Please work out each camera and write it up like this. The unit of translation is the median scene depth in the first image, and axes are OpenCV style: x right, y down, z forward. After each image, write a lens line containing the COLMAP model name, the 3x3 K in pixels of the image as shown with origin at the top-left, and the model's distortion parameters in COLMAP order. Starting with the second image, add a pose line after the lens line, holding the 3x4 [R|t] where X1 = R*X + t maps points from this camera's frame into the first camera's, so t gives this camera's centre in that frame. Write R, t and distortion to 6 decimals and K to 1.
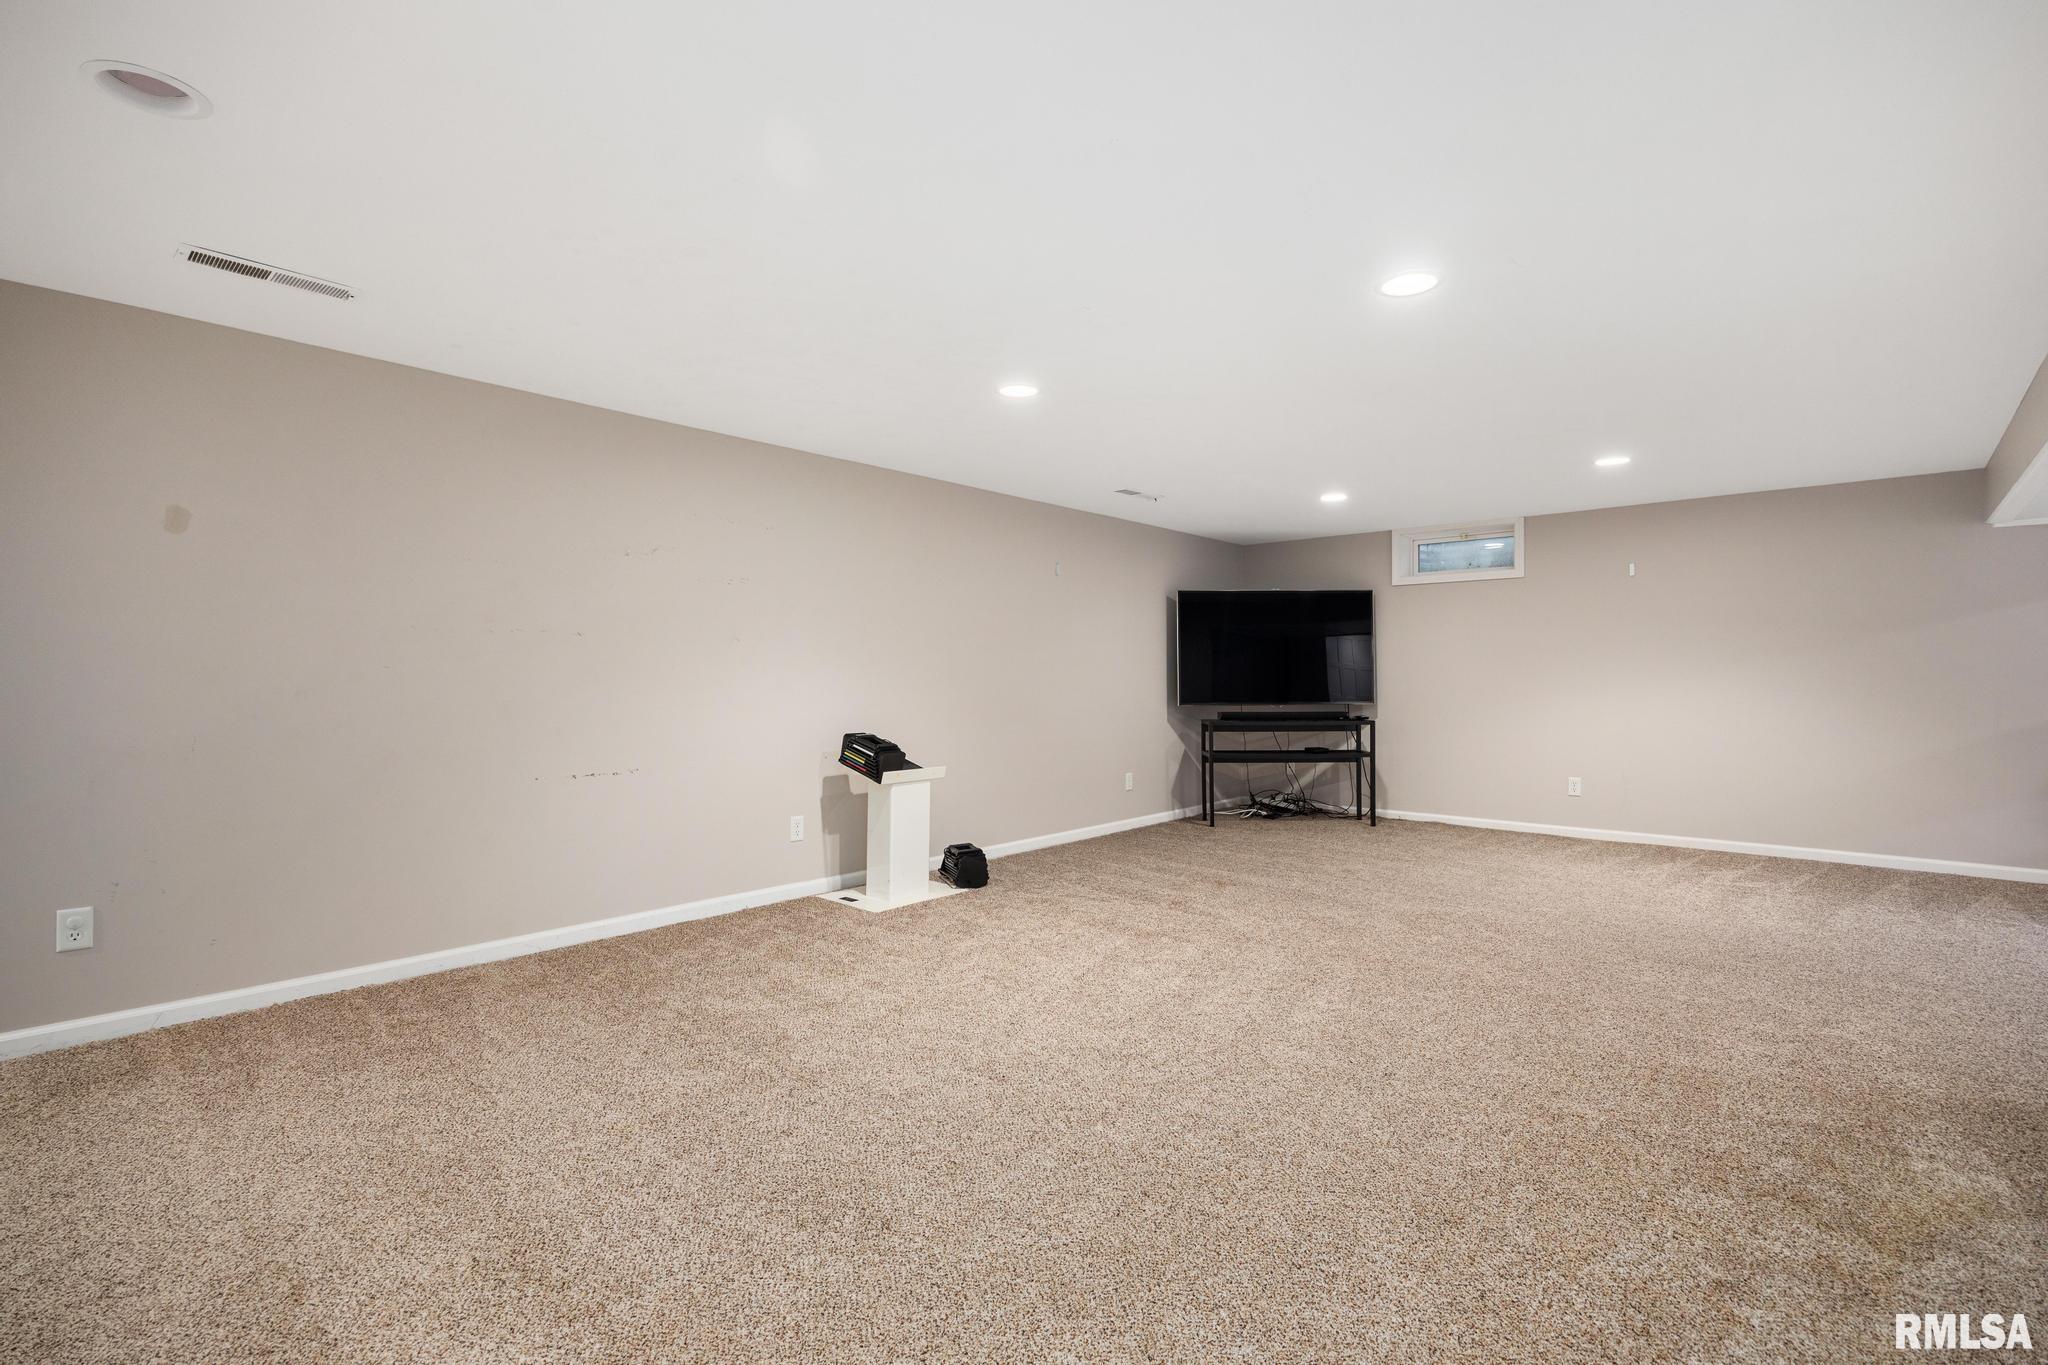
lens RADIAL K [[932.0, 0, 1024.0], [0, 932.0, 682.5], [0, 0, 1]] dist [0.000965, 0.000297]
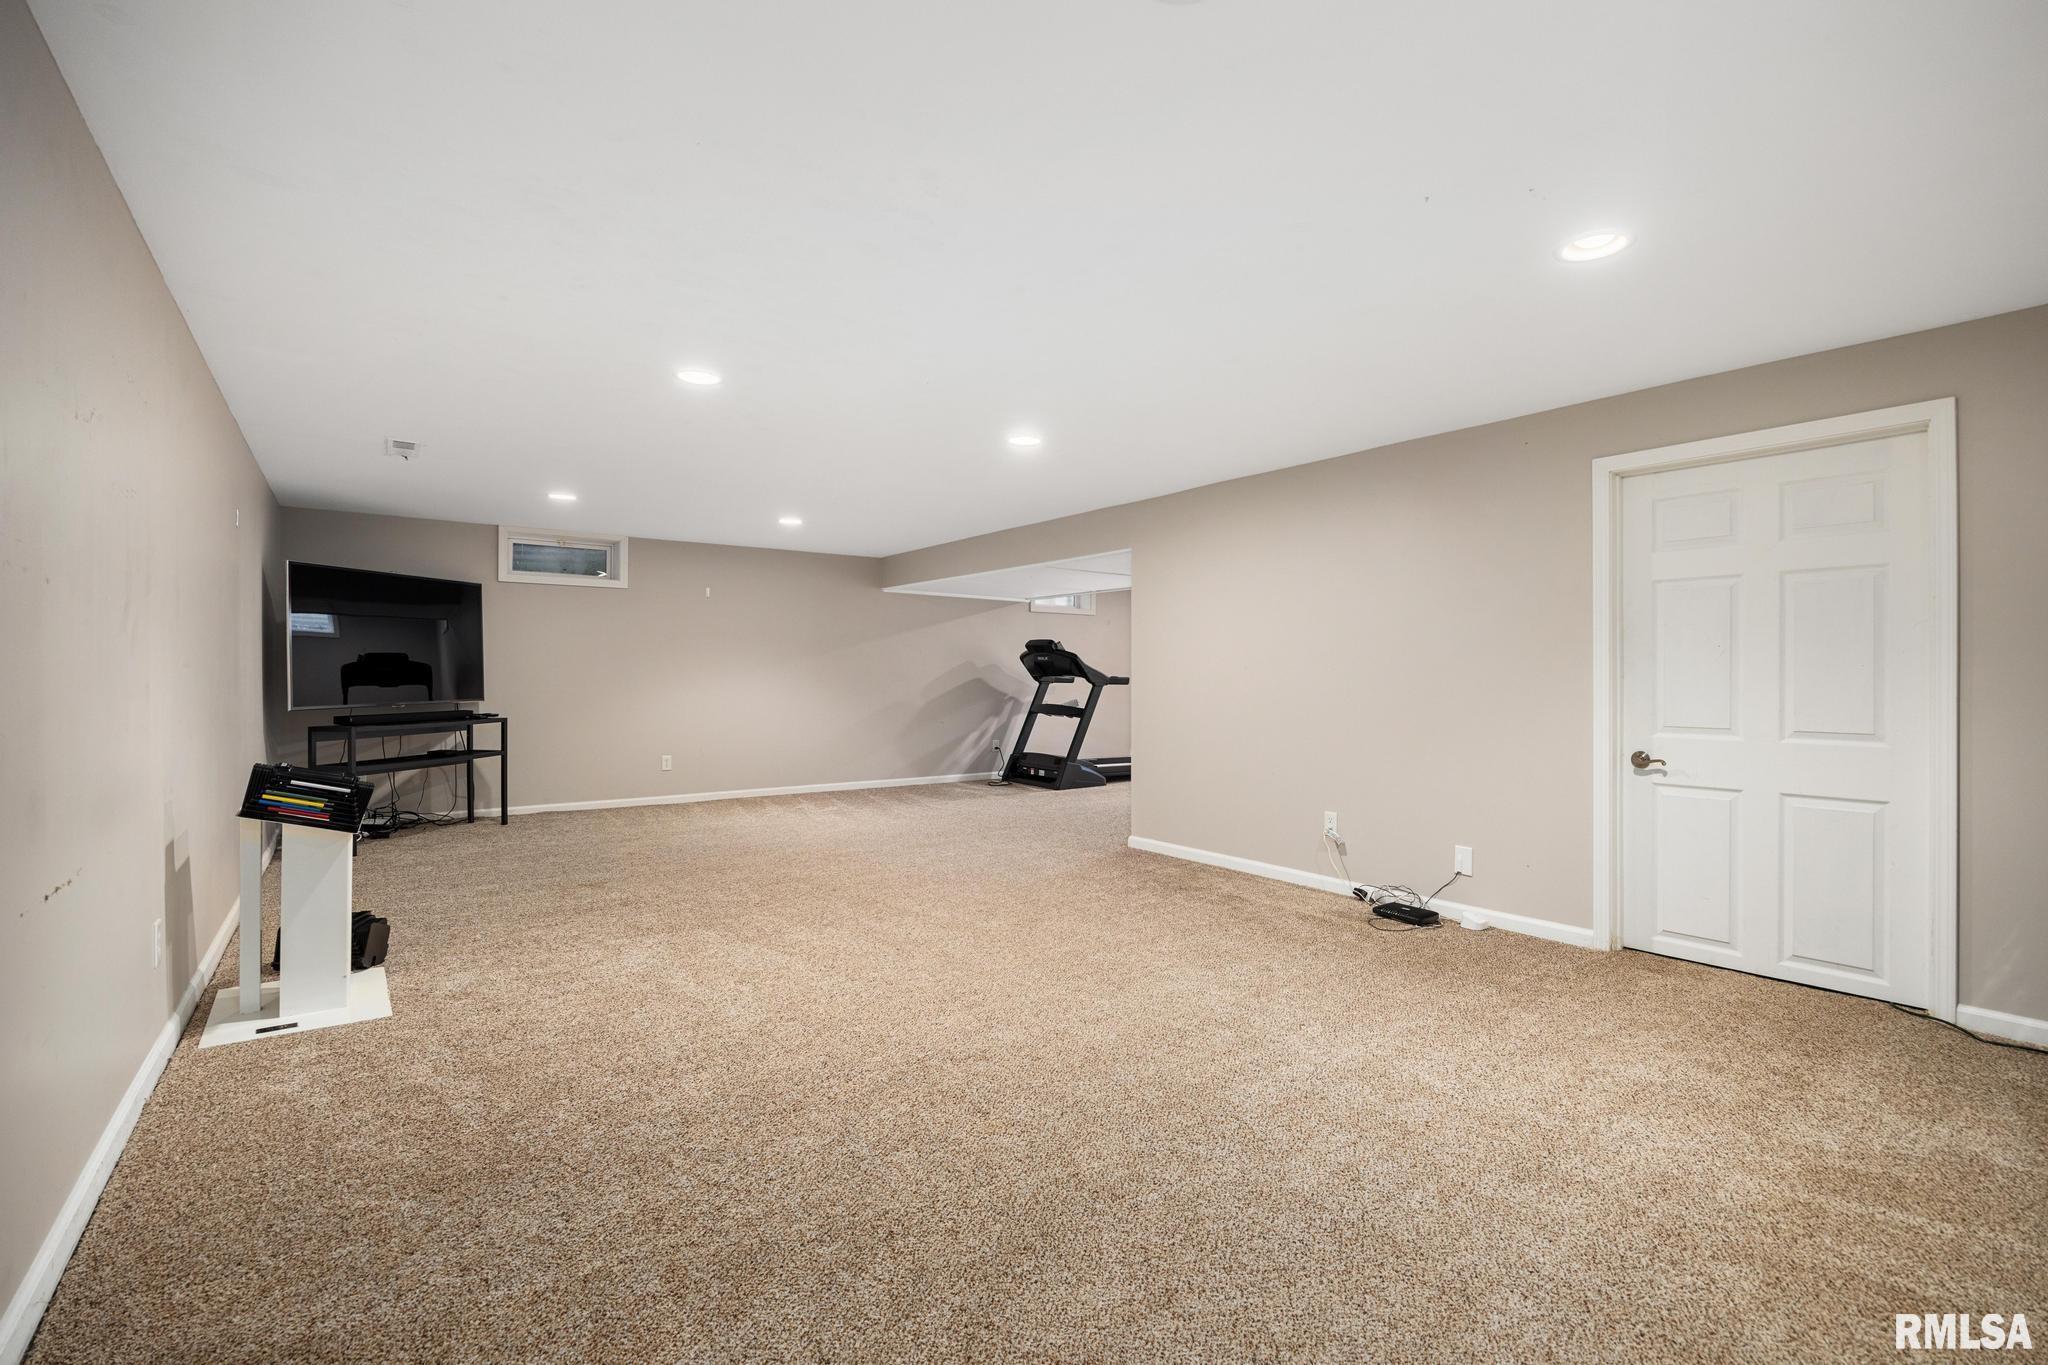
lens RADIAL K [[932.0, 0, 1024.0], [0, 932.0, 682.5], [0, 0, 1]] dist [0.000965, 0.000297]
pose [[0.209350, -0.007428, 0.977813, -0.471591], [0.001069, 0.999972, 0.007368, -0.003394], [-0.977840, -0.000497, 0.209352, 0.255673]]
